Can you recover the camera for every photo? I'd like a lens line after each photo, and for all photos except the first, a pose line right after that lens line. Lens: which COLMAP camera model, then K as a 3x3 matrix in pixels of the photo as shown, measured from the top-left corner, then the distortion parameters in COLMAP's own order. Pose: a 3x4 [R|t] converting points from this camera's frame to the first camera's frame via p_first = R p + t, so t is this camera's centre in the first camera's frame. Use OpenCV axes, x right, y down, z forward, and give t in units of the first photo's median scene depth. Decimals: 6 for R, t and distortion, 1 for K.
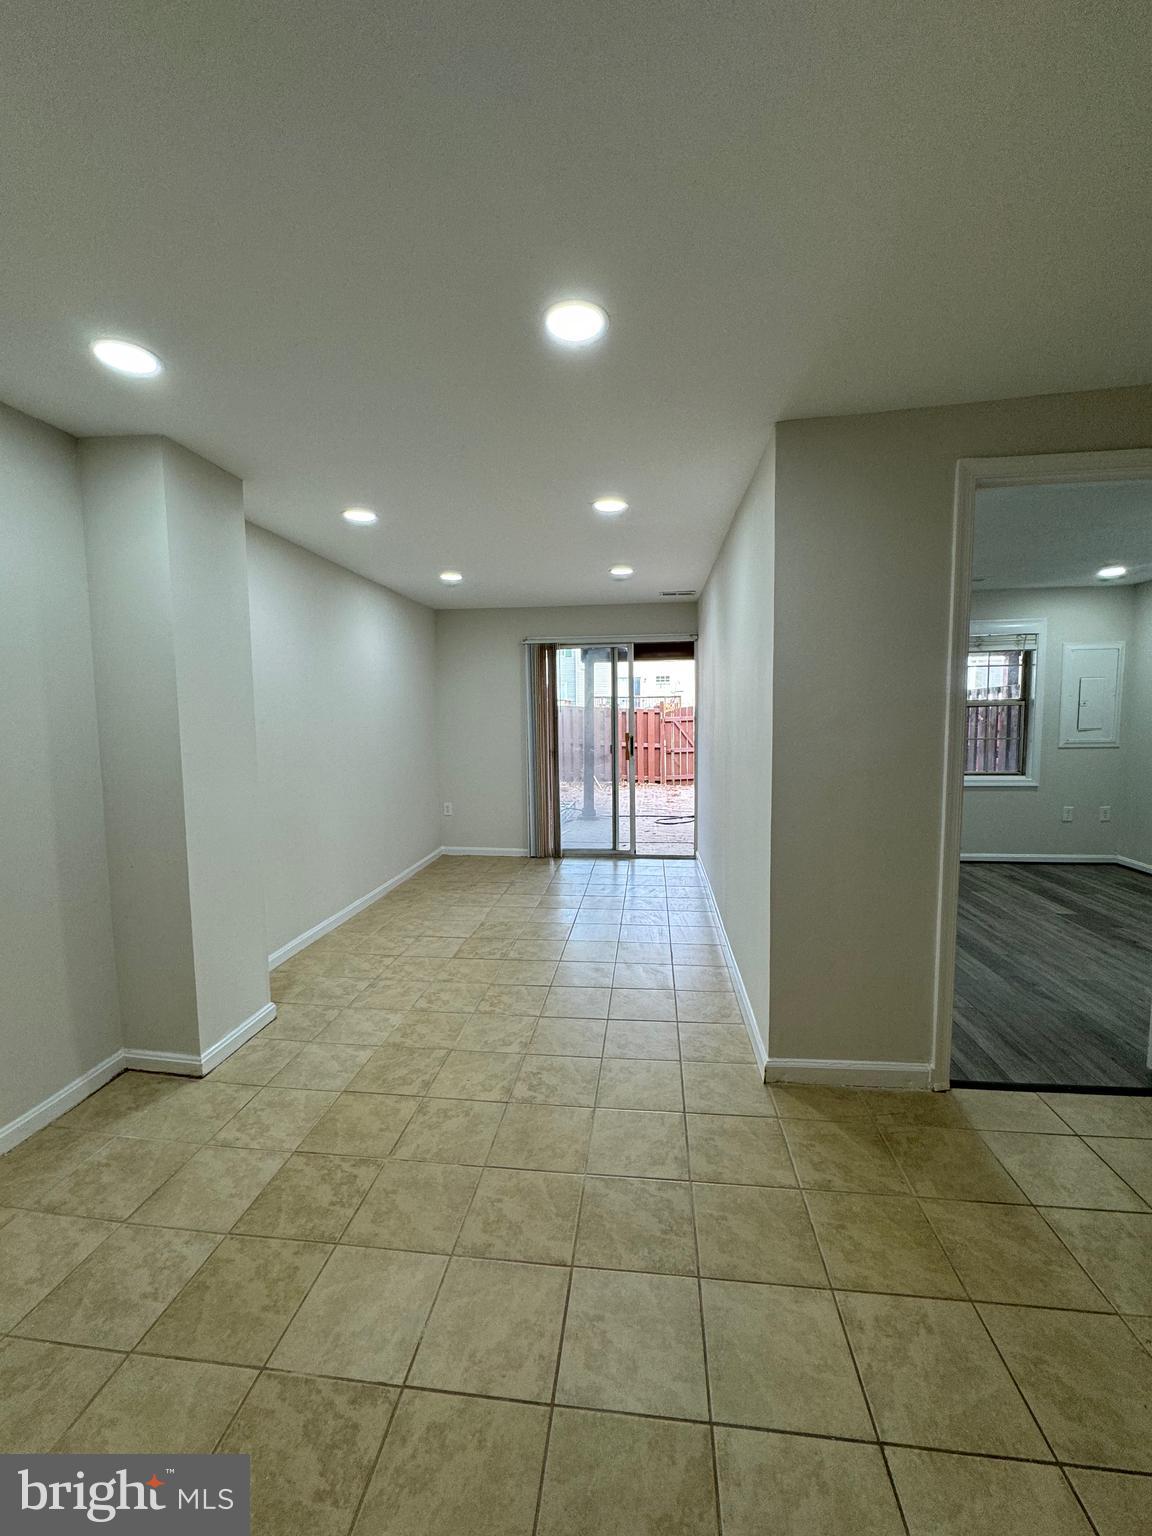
lens RADIAL K [[612.0, 0, 576.0], [0, 612.0, 768.0], [0, 0, 1]] dist [-0.003032, 0.000045]
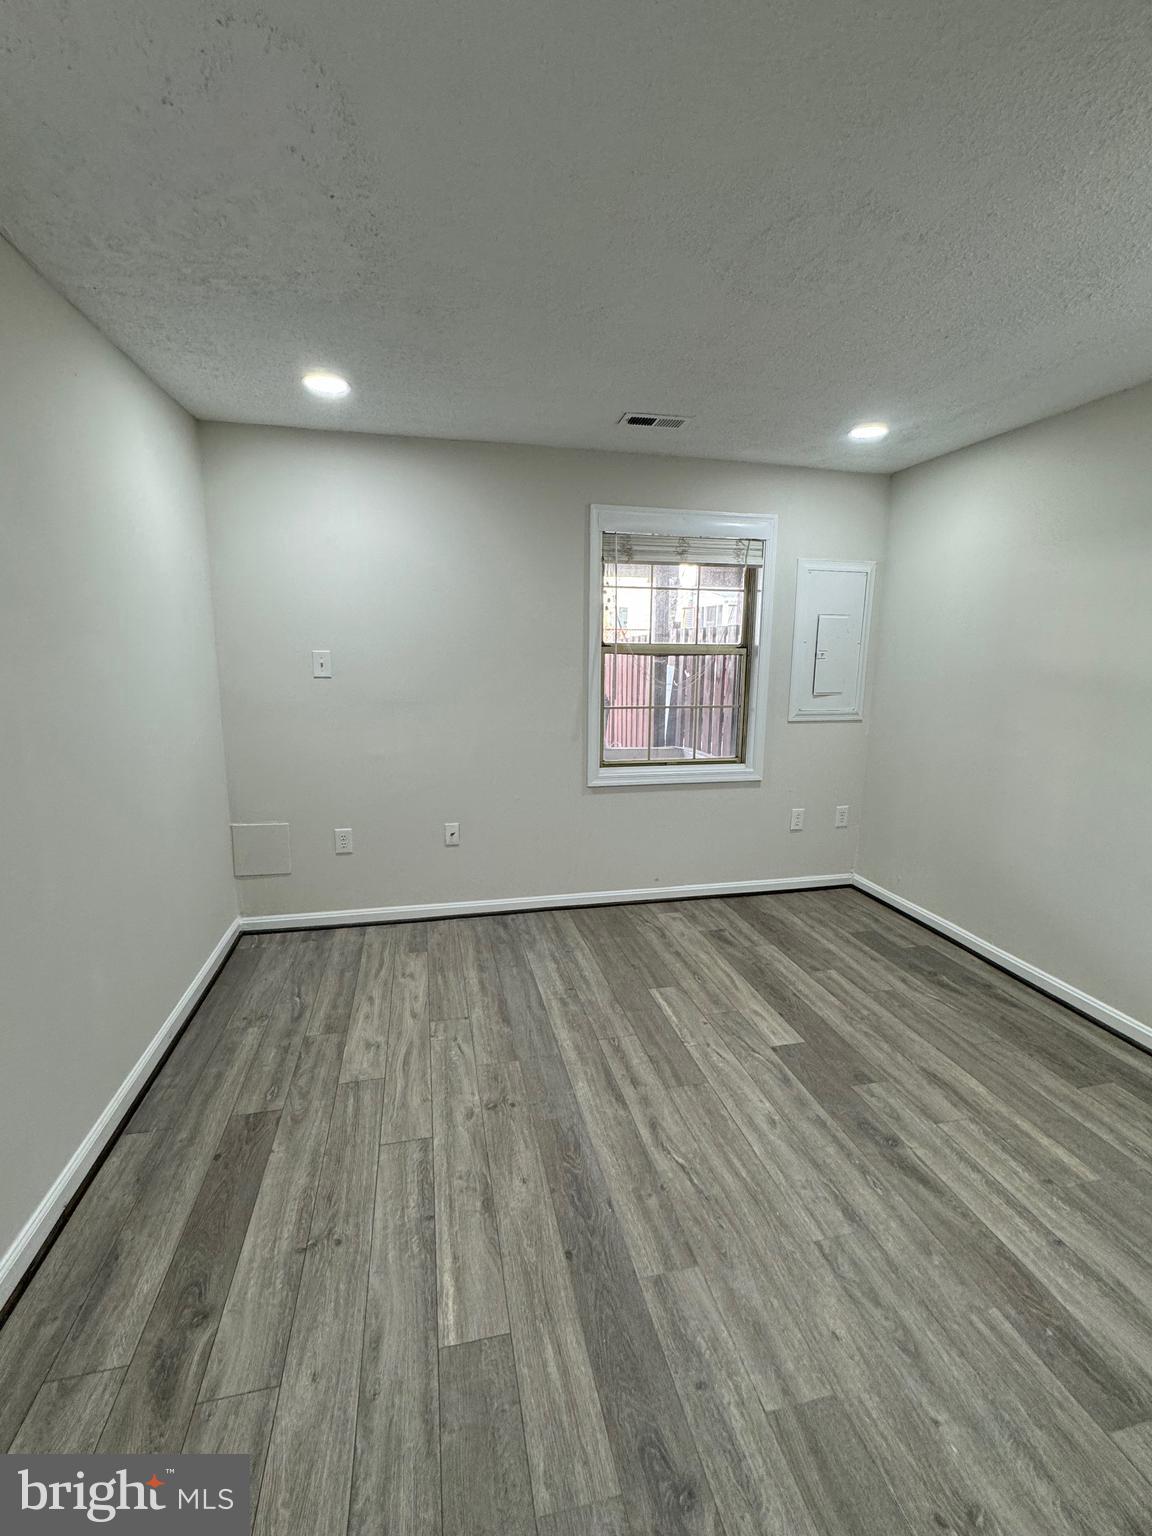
lens RADIAL K [[661.0, 0, 576.0], [0, 661.0, 768.0], [0, 0, 1]] dist [-0.001862, -0.000057]
pose [[0.939894, -0.035495, 0.339615, 0.341770], [0.003681, 0.995578, 0.093867, -0.052786], [-0.341445, -0.086975, 0.935869, 0.419782]]
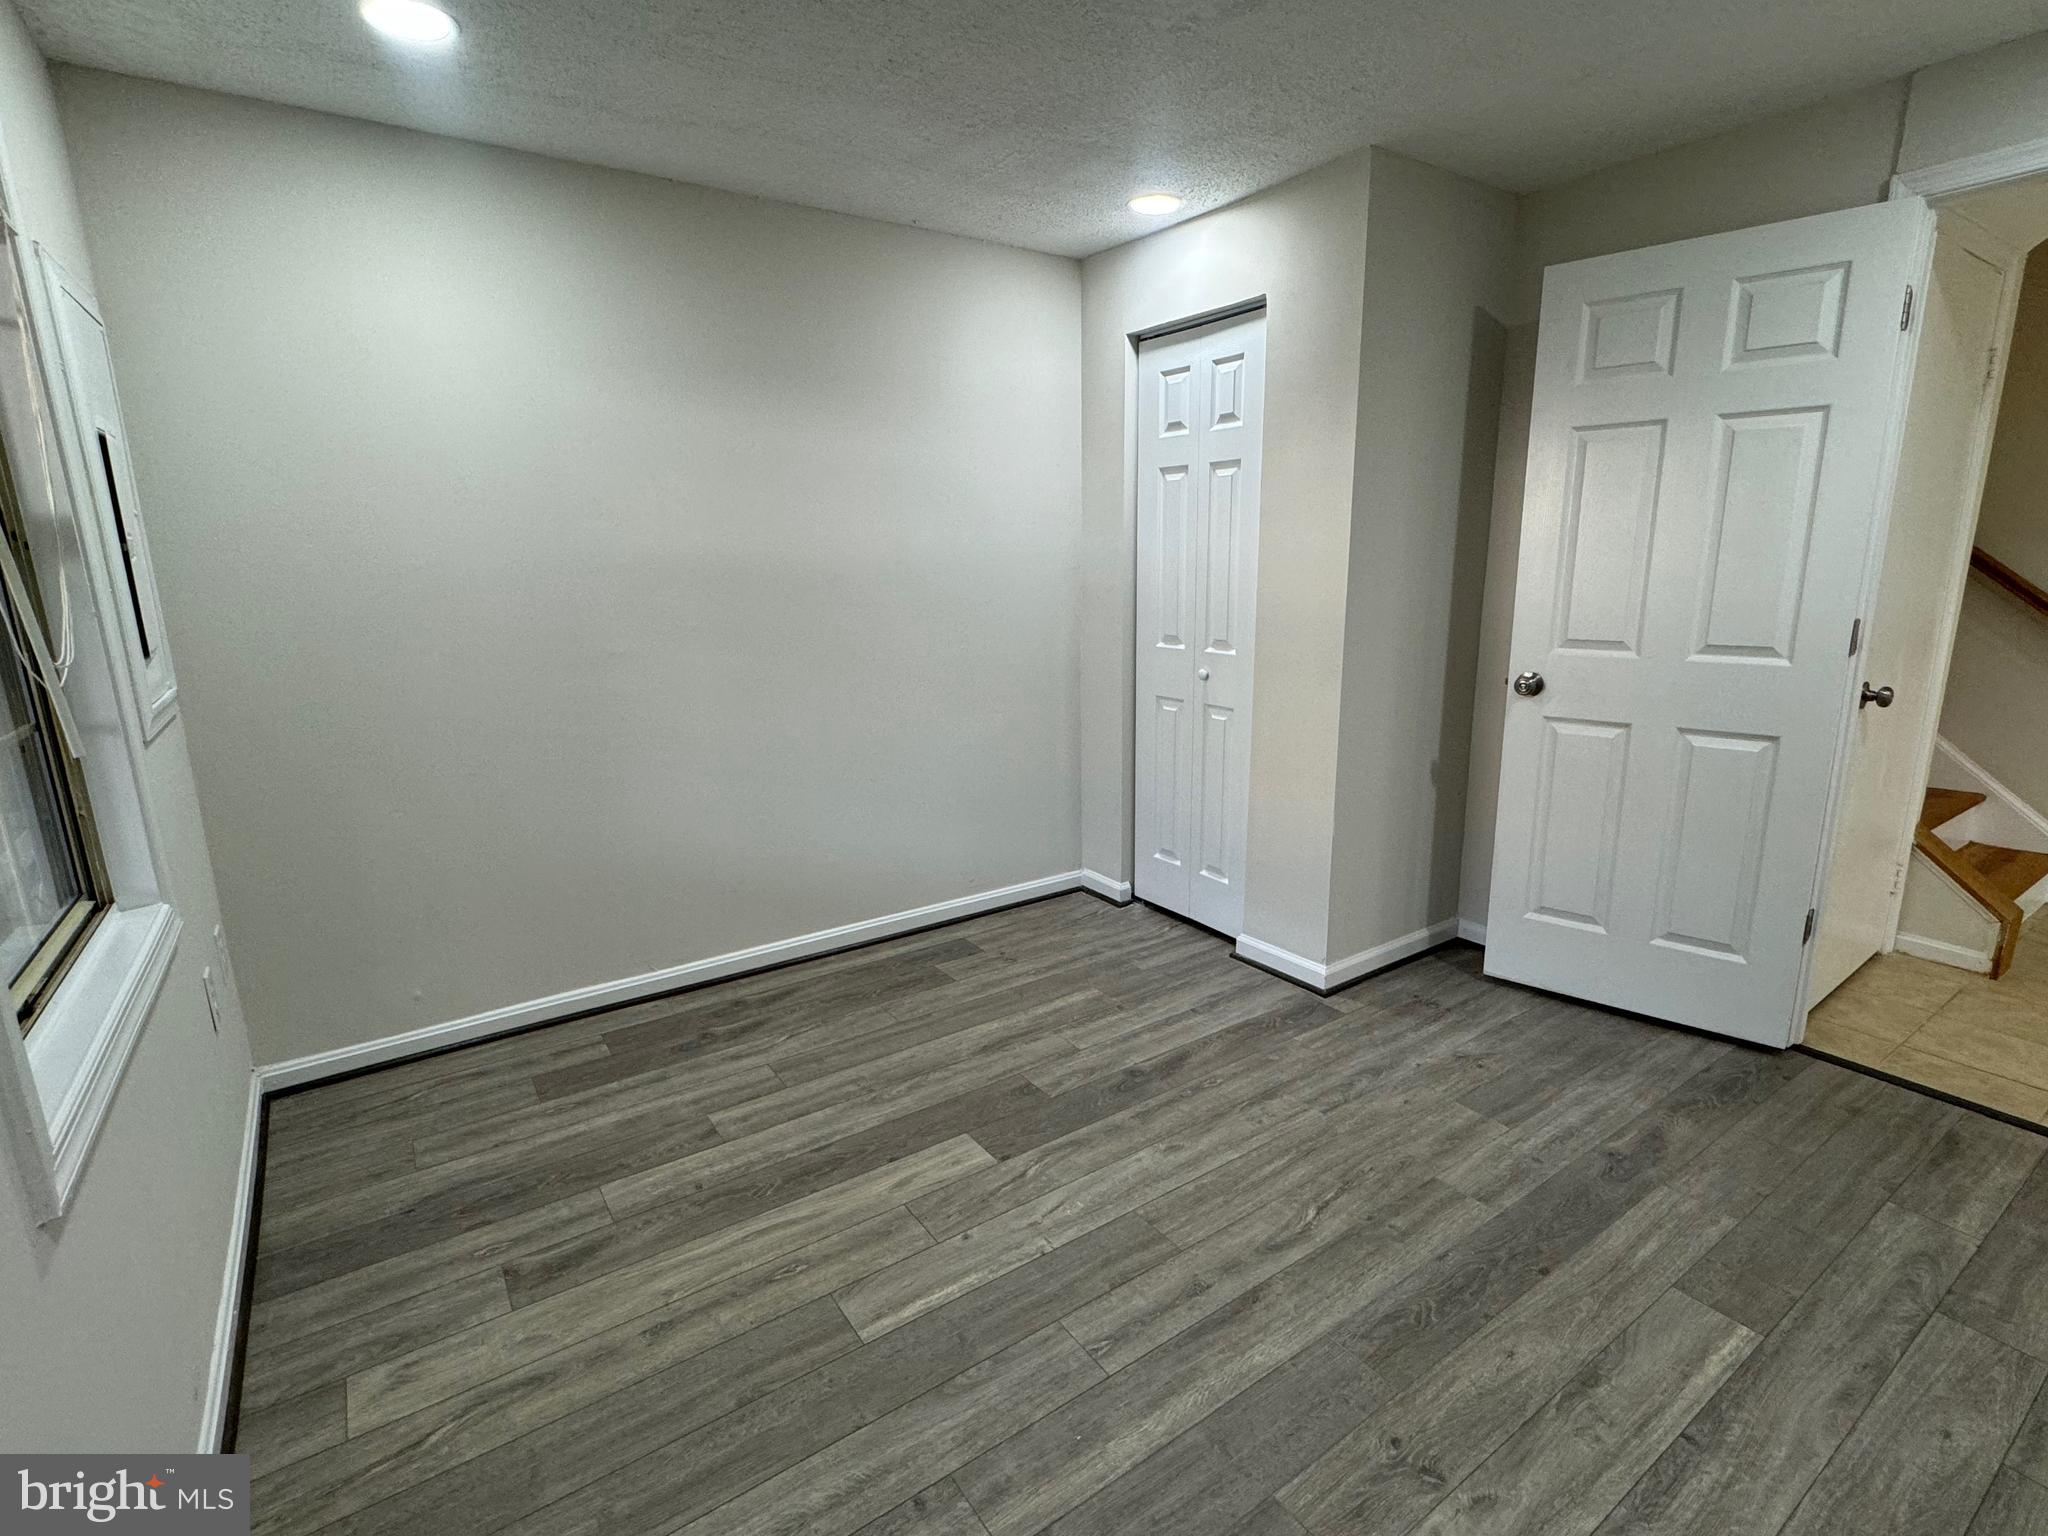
lens RADIAL K [[978.9, 0, 1024.0], [0, 978.9, 768.0], [0, 0, 1]] dist [-0.001051, -0.000311]
pose [[-0.662341, -0.140010, 0.736004, 0.320720], [0.087838, 0.961096, 0.261877, -0.092693], [-0.744035, 0.238101, -0.624275, 1.017754]]
